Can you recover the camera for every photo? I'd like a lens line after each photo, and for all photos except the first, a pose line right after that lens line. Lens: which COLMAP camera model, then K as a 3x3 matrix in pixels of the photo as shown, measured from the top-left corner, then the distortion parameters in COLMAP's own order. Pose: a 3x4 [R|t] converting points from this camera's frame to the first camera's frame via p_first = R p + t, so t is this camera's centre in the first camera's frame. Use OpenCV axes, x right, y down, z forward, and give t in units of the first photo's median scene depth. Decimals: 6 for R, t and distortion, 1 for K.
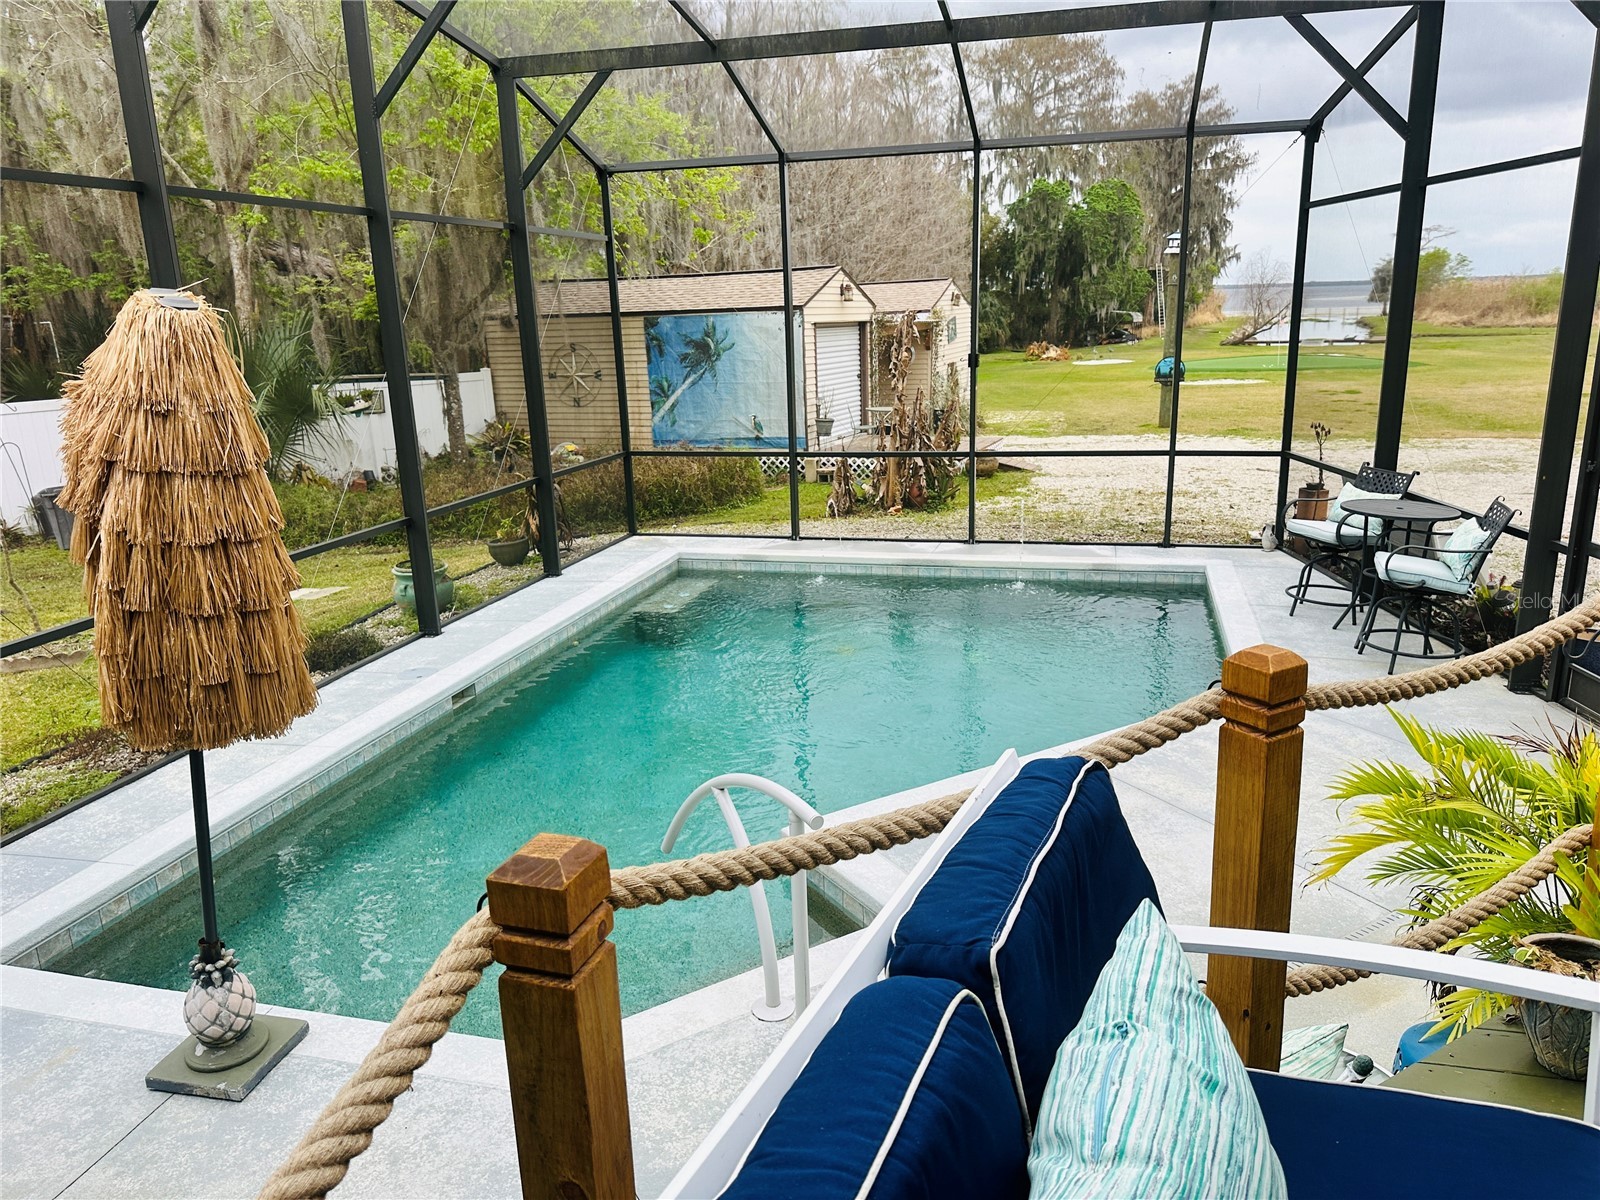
lens RADIAL K [[1123.6, 0, 820.2], [0, 1123.6, 598.2], [0, 0, 1]] dist [0.087071, -0.133615]
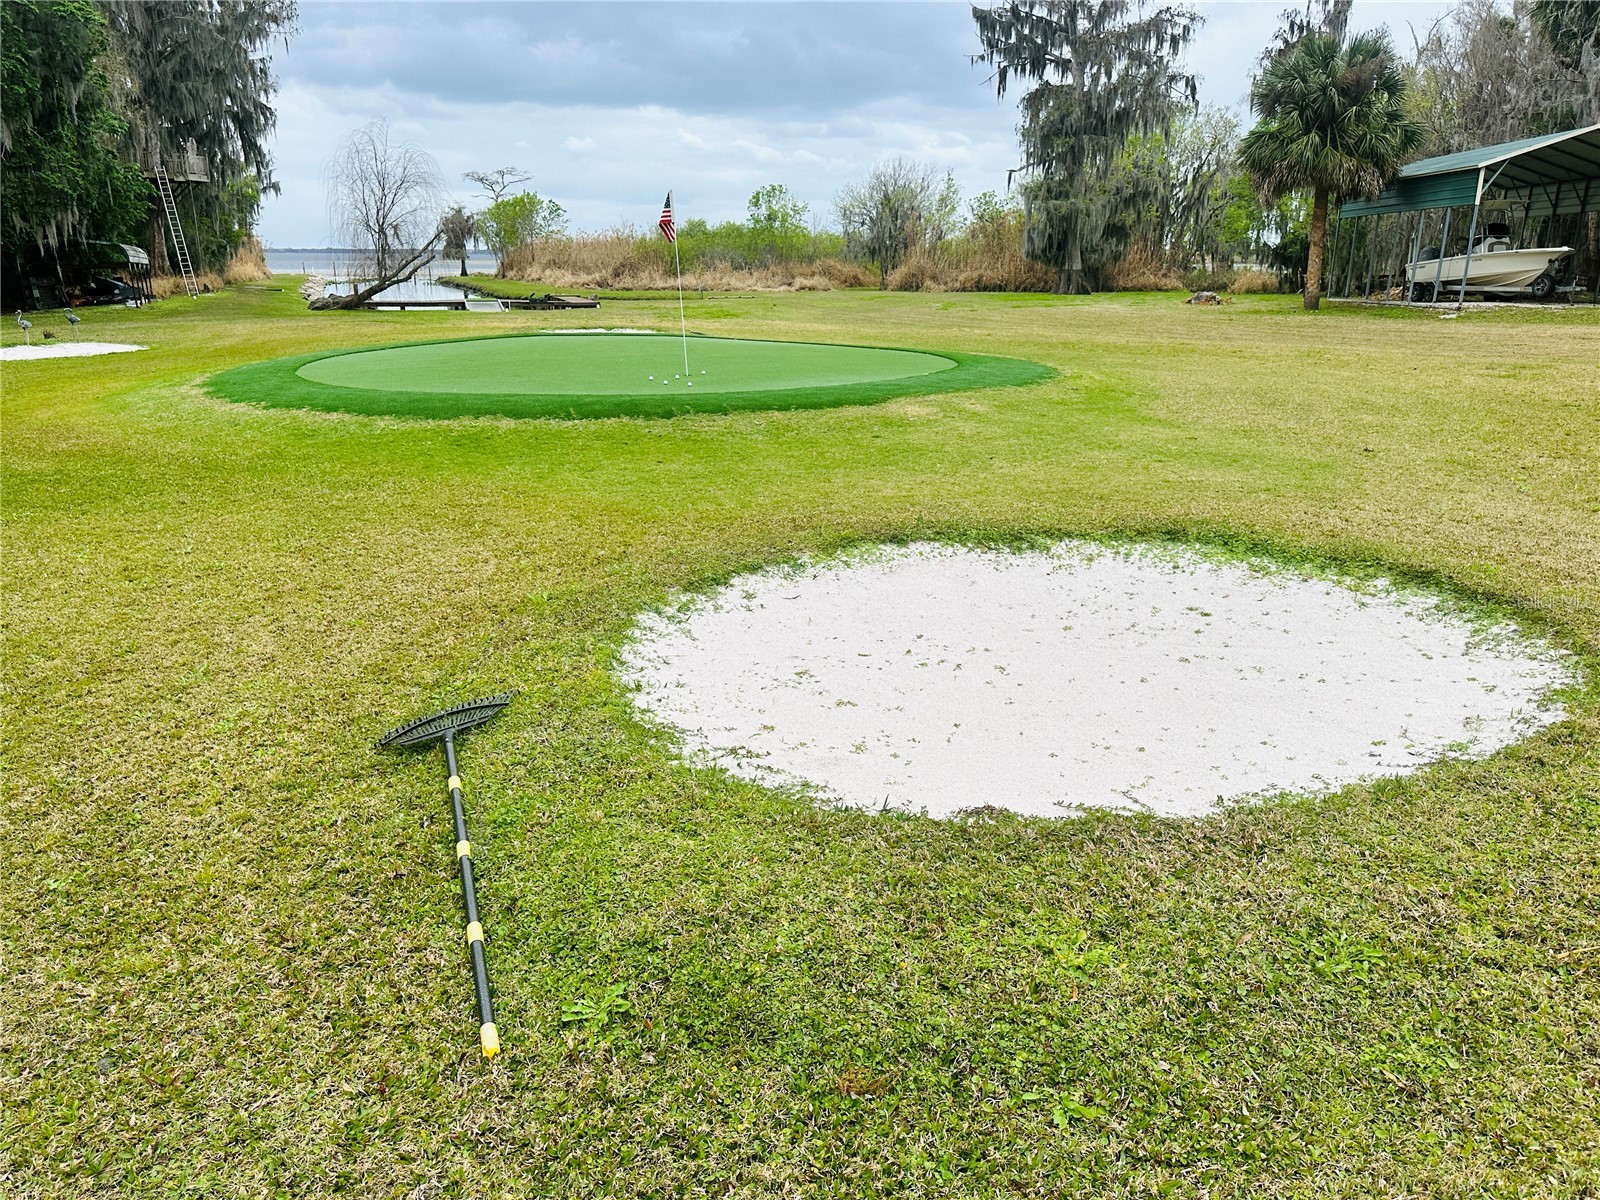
lens RADIAL K [[1122.3, 0, 800.0], [0, 1122.3, 600.0], [0, 0, 1]] dist [0.083815, -0.103573]
pose [[0.717073, -0.174855, 0.674709, 1.028304], [0.154992, 0.983787, 0.090230, -0.810376], [-0.679546, 0.039873, 0.732548, 3.662198]]
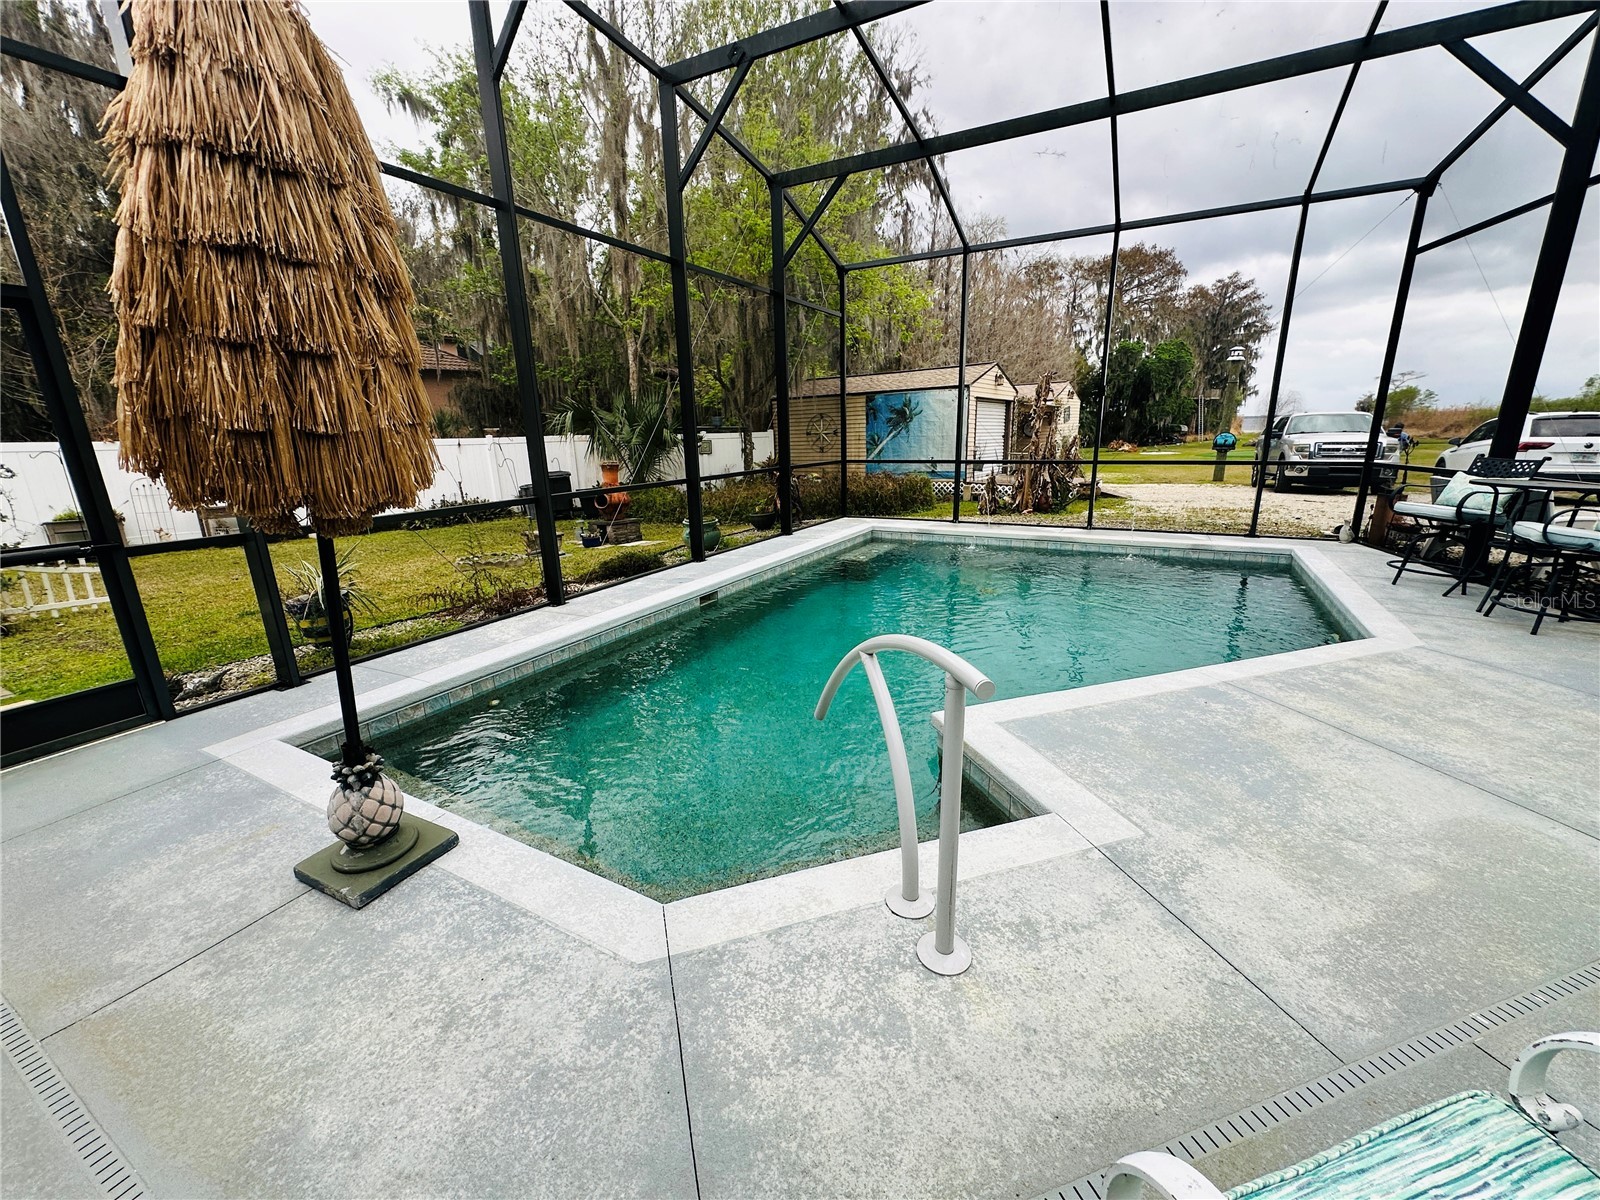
lens RADIAL K [[641.9, 0, 806.5], [0, 641.9, 605.6], [0, 0, 1]] dist [-0.003263, 0.000219]
pose [[0.969343, 0.071952, -0.234942, -0.004716], [-0.066503, 0.997303, 0.031046, 0.030835], [0.236542, -0.014470, 0.971514, 0.125747]]
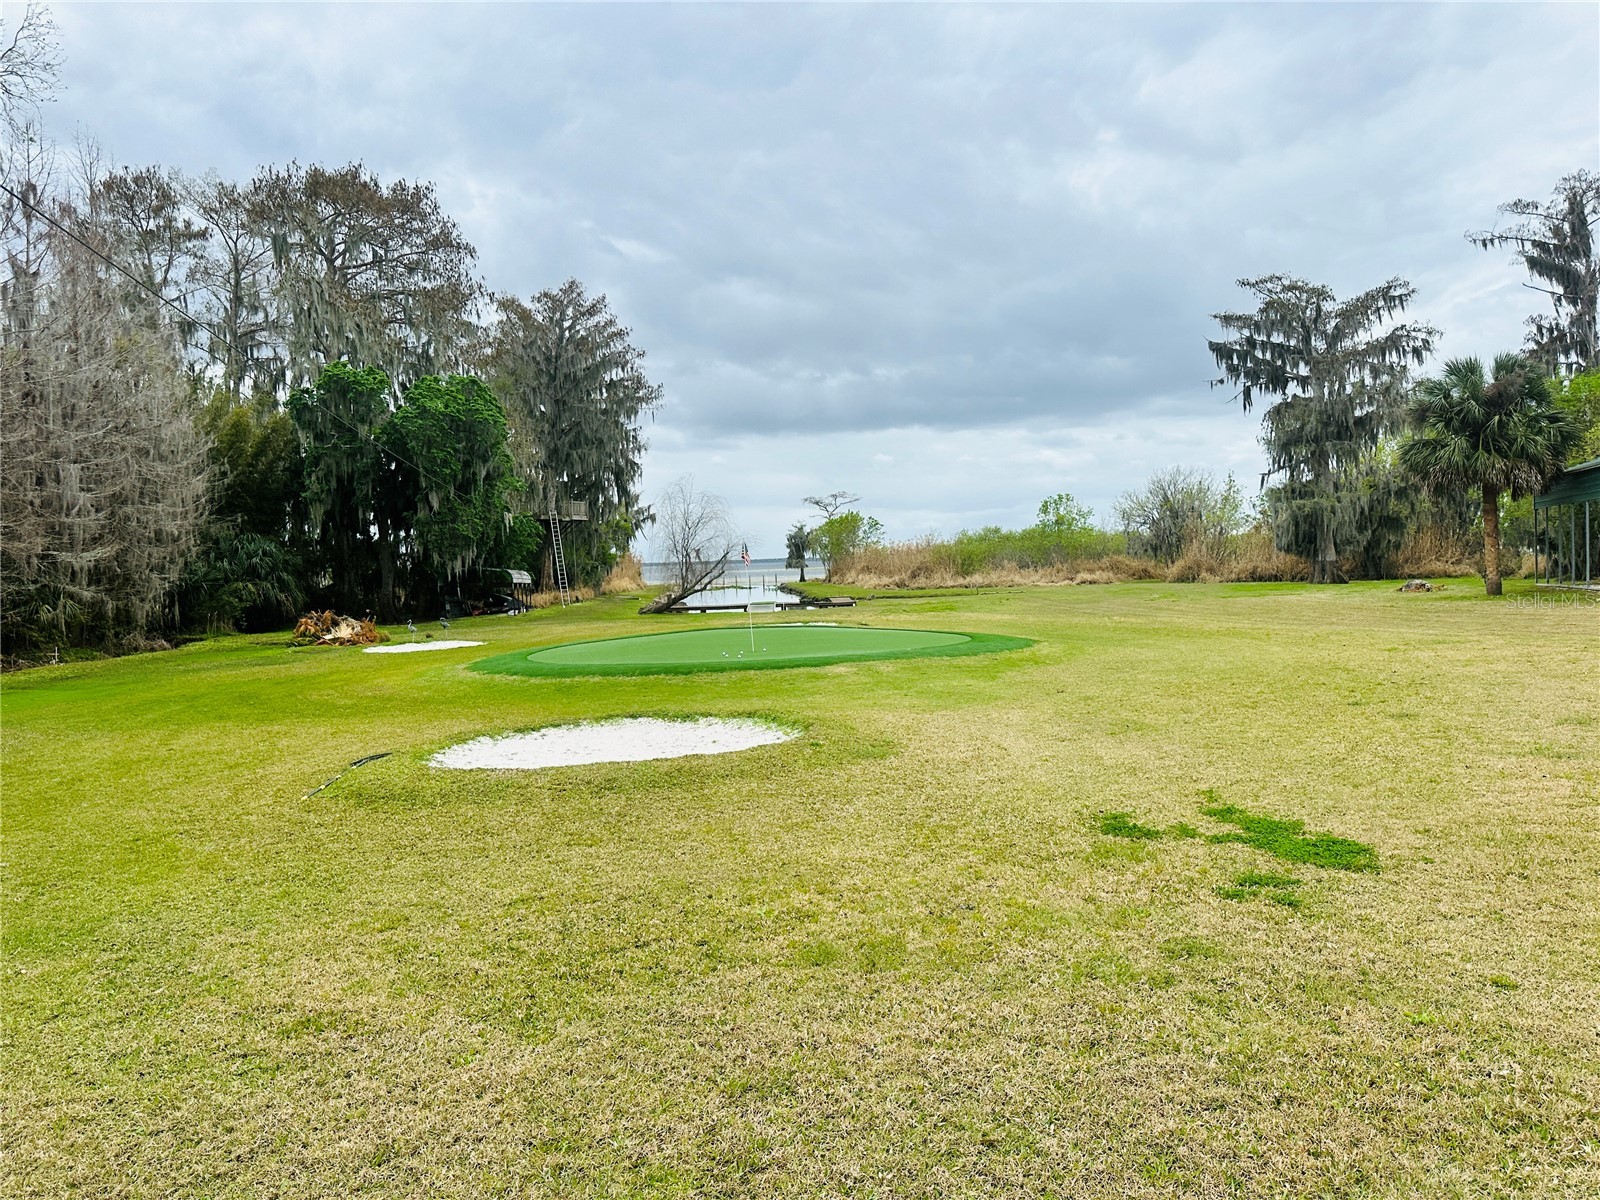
lens RADIAL K [[1122.3, 0, 800.0], [0, 1122.3, 600.0], [0, 0, 1]] dist [0.083815, -0.103573]
pose [[0.893202, -0.017308, 0.449322, 1.060319], [0.121736, 0.971250, -0.204584, -0.630998], [-0.432863, 0.237434, 0.869629, 2.882933]]
